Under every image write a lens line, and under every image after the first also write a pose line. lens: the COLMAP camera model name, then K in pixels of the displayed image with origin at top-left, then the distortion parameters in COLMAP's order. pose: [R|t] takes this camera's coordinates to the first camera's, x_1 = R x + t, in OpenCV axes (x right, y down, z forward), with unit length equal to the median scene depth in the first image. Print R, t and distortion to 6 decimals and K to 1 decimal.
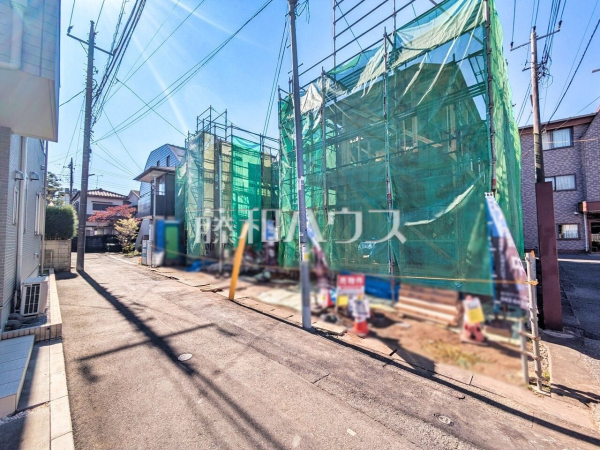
lens RADIAL K [[237.0, 0, 298.0], [0, 237.0, 226.4], [0, 0, 1]] dist [0.000931, 0.001676]
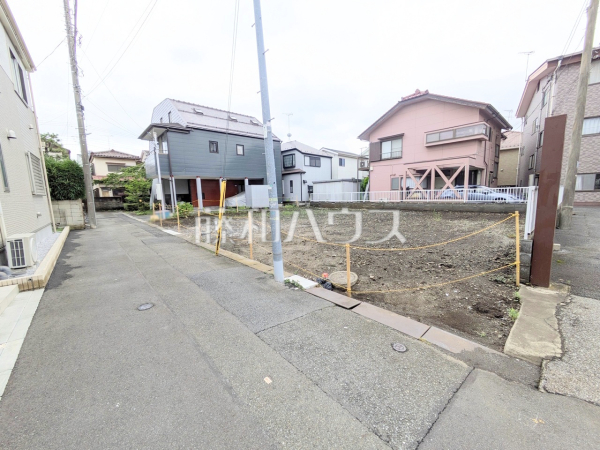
lens RADIAL K [[237.0, 0, 297.8], [0, 237.0, 225.0], [0, 0, 1]] dist [0.000931, 0.001676]
pose [[0.997047, -0.007667, -0.076408, 0.077298], [0.020527, 0.985405, 0.168982, 0.009513], [0.073997, -0.170052, 0.982653, 0.023845]]
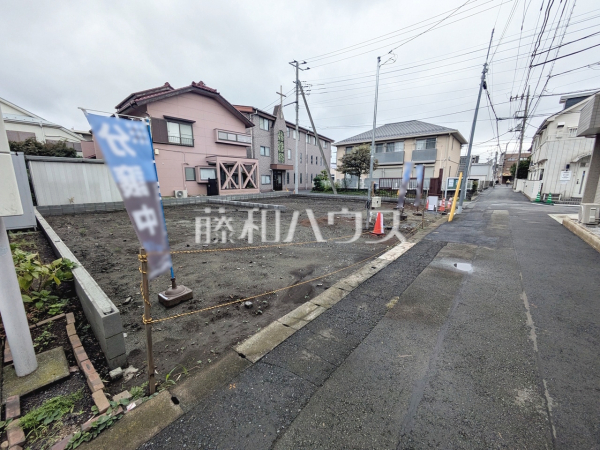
lens RADIAL K [[237.0, 0, 298.0], [0, 237.0, 225.4], [0, 0, 1]] dist [0.000931, 0.001676]
pose [[-0.059633, -0.177279, 0.982352, -0.994891], [-0.034395, 0.983884, 0.175467, 0.054471], [-0.997628, -0.023324, -0.064770, 1.182597]]
